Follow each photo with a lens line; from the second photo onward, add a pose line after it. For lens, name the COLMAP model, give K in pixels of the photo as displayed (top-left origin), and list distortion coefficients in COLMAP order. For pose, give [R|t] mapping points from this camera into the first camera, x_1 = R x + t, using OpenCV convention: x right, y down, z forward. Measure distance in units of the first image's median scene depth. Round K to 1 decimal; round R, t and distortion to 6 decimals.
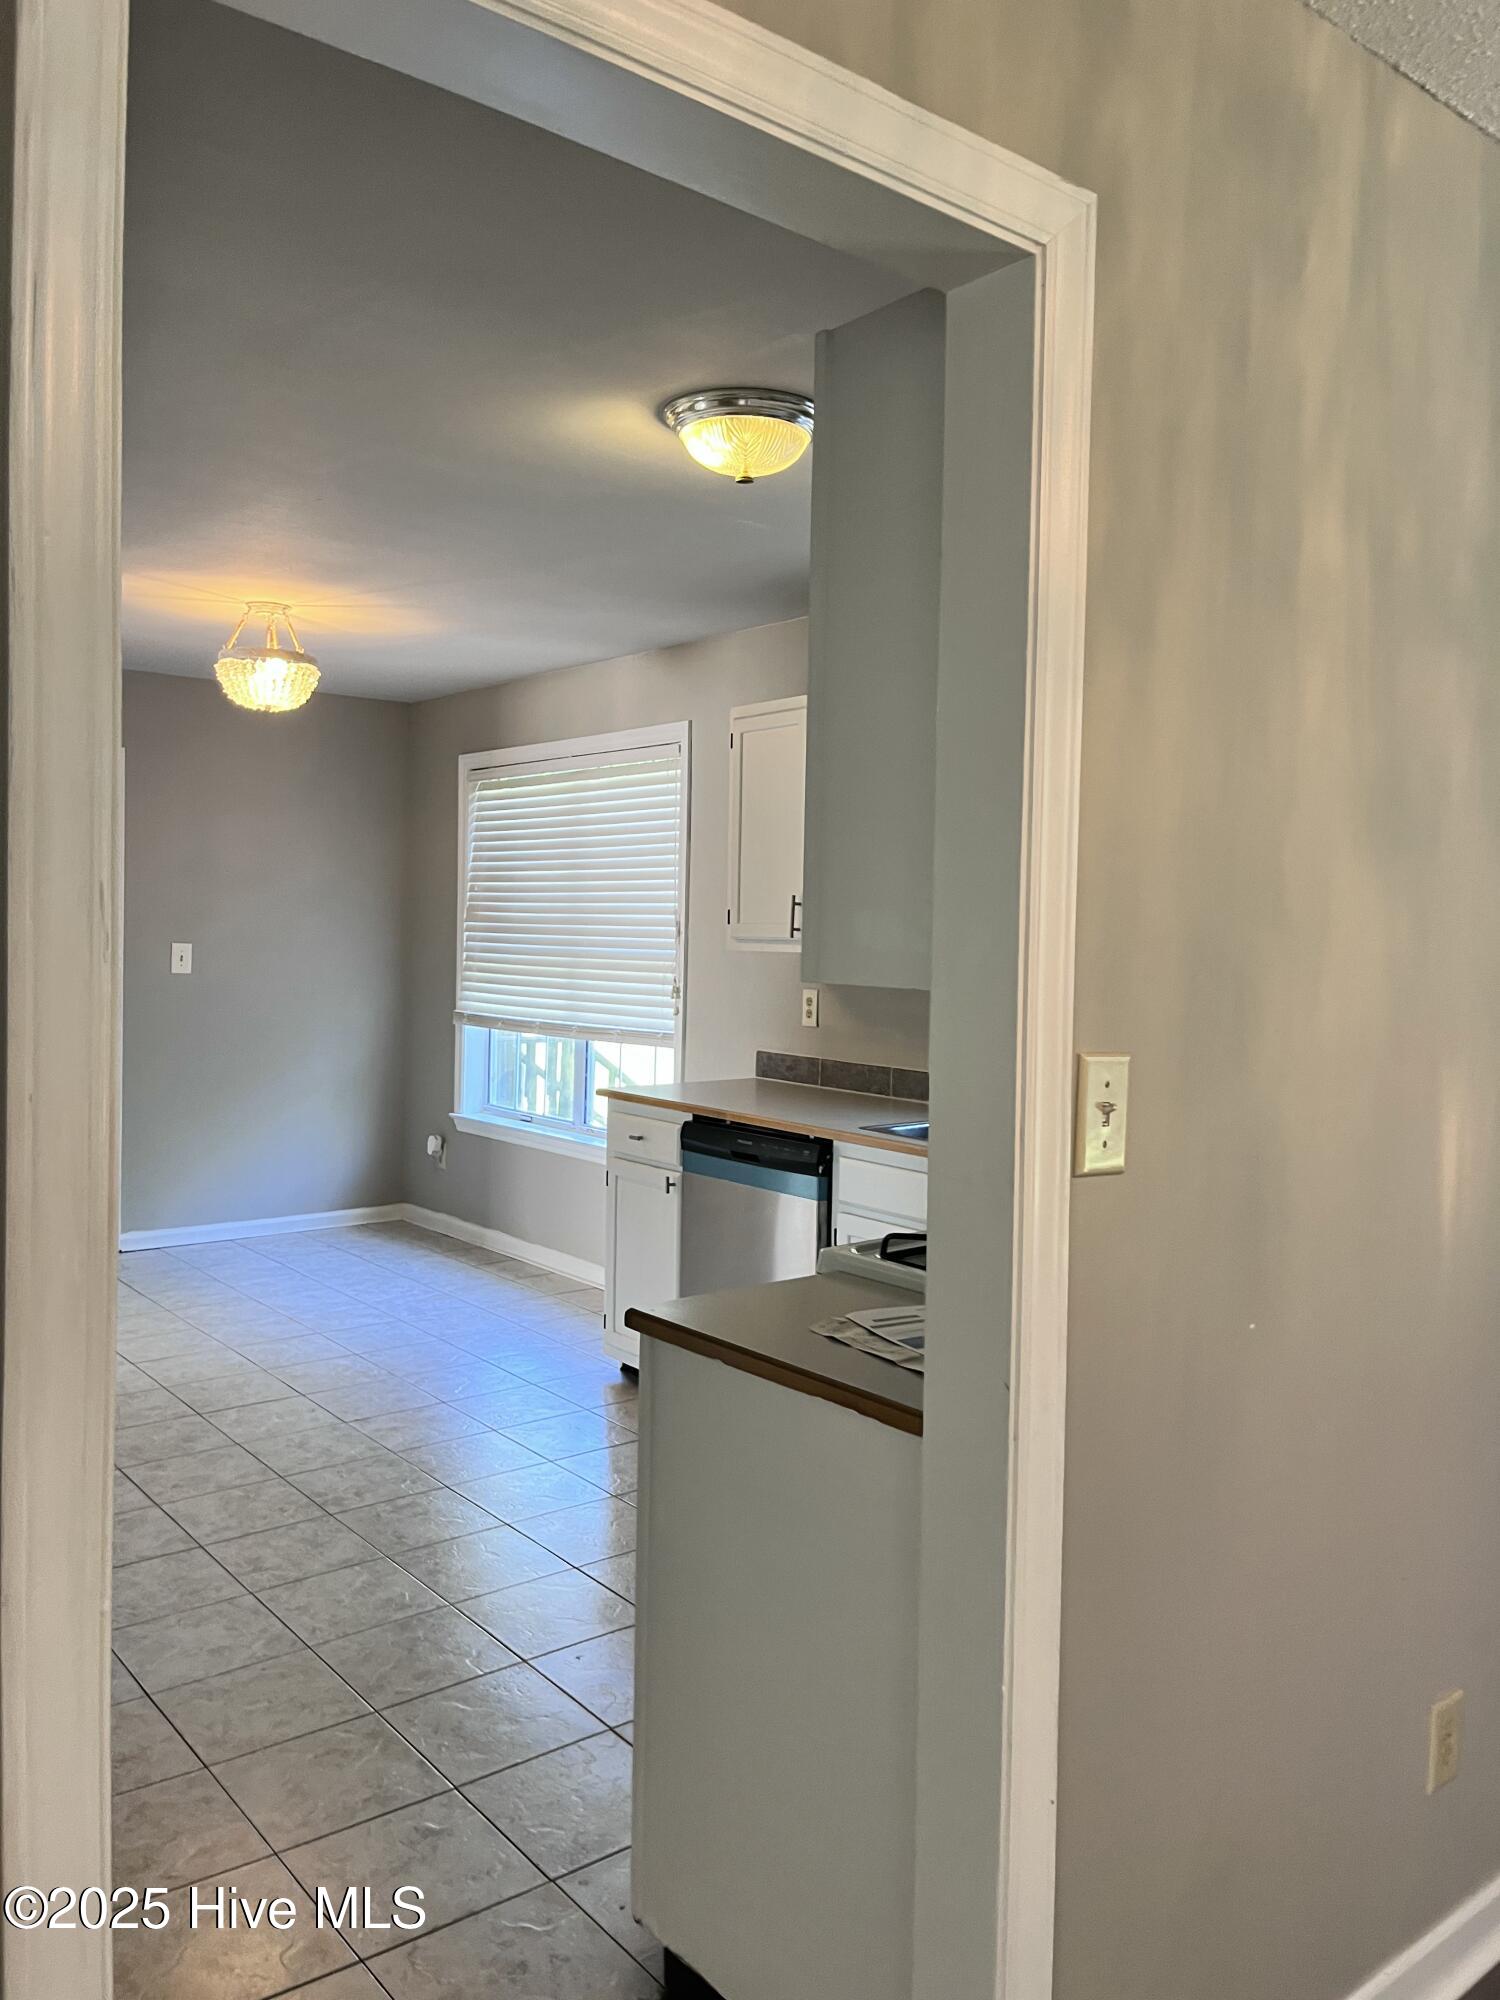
lens RADIAL K [[1506.8, 0, 754.4], [0, 1506.8, 992.2], [0, 0, 1]] dist [0.047269, -0.005574]
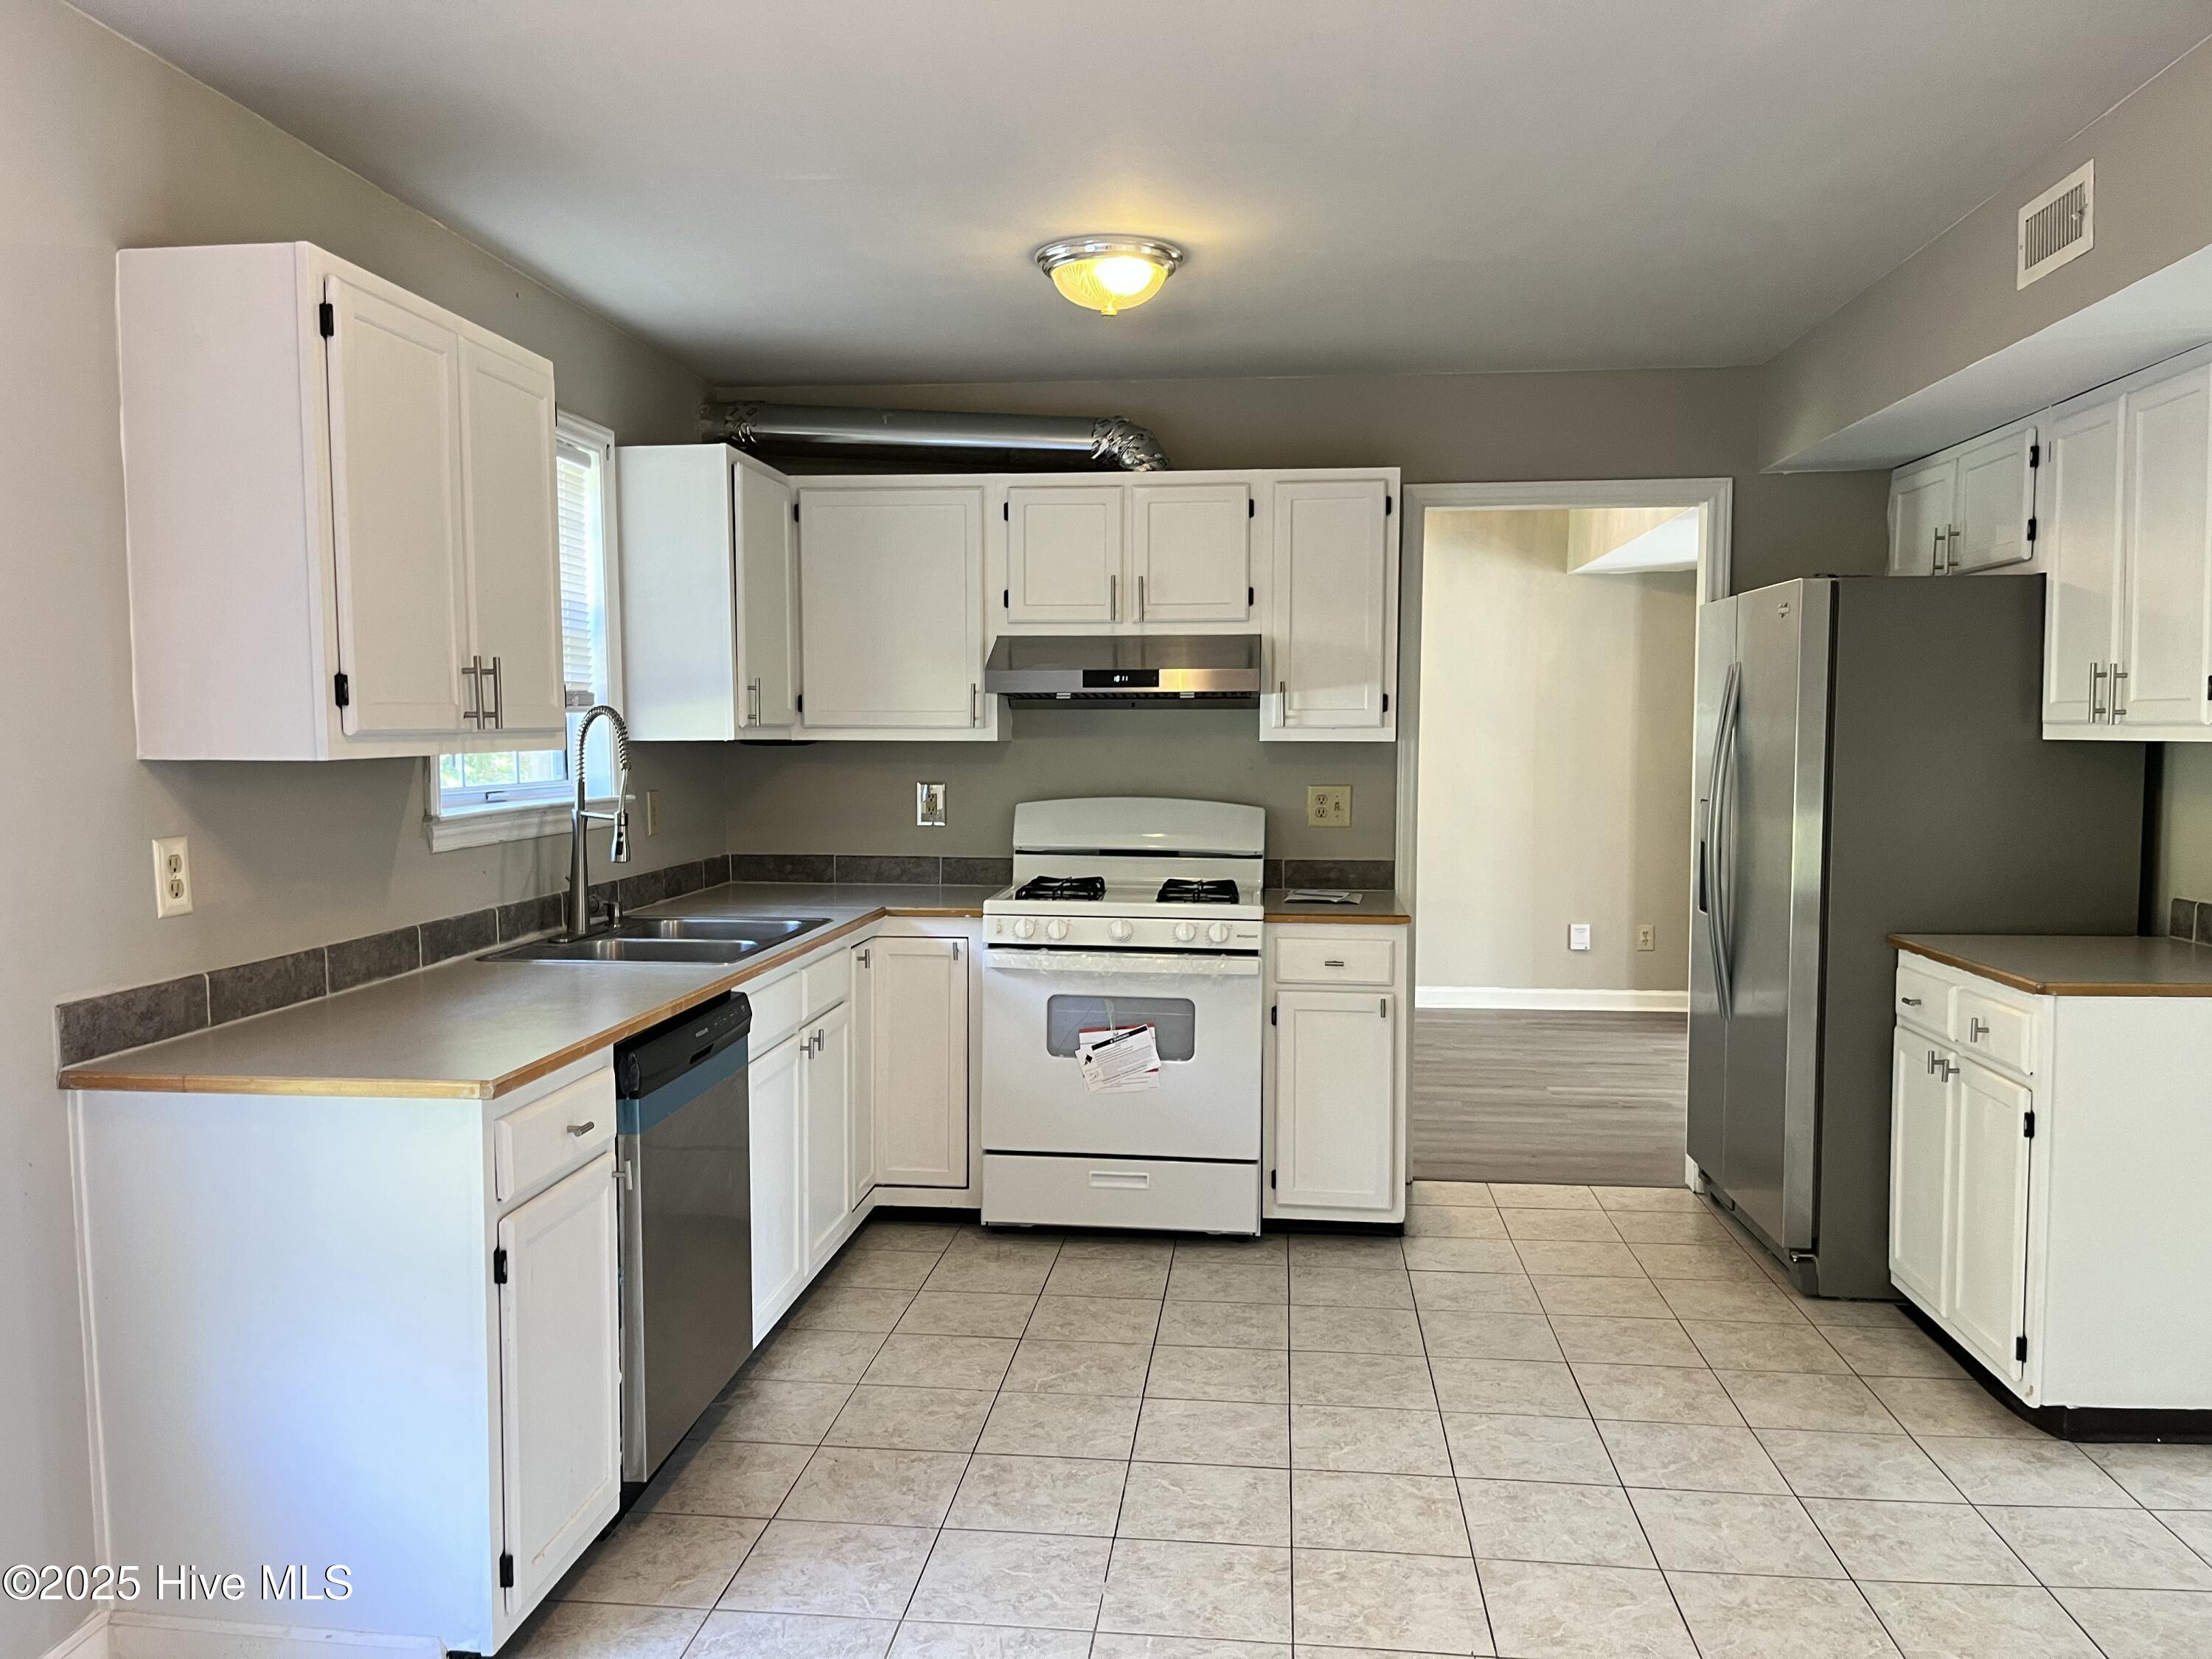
lens RADIAL K [[1666.6, 0, 1110.1], [0, 1666.6, 839.0], [0, 0, 1]] dist [0.047269, -0.005574]
pose [[-0.704601, -0.064026, 0.706710, -0.813012], [0.022910, 0.993349, 0.112837, -0.081652], [-0.709234, 0.095696, -0.698448, 1.702809]]
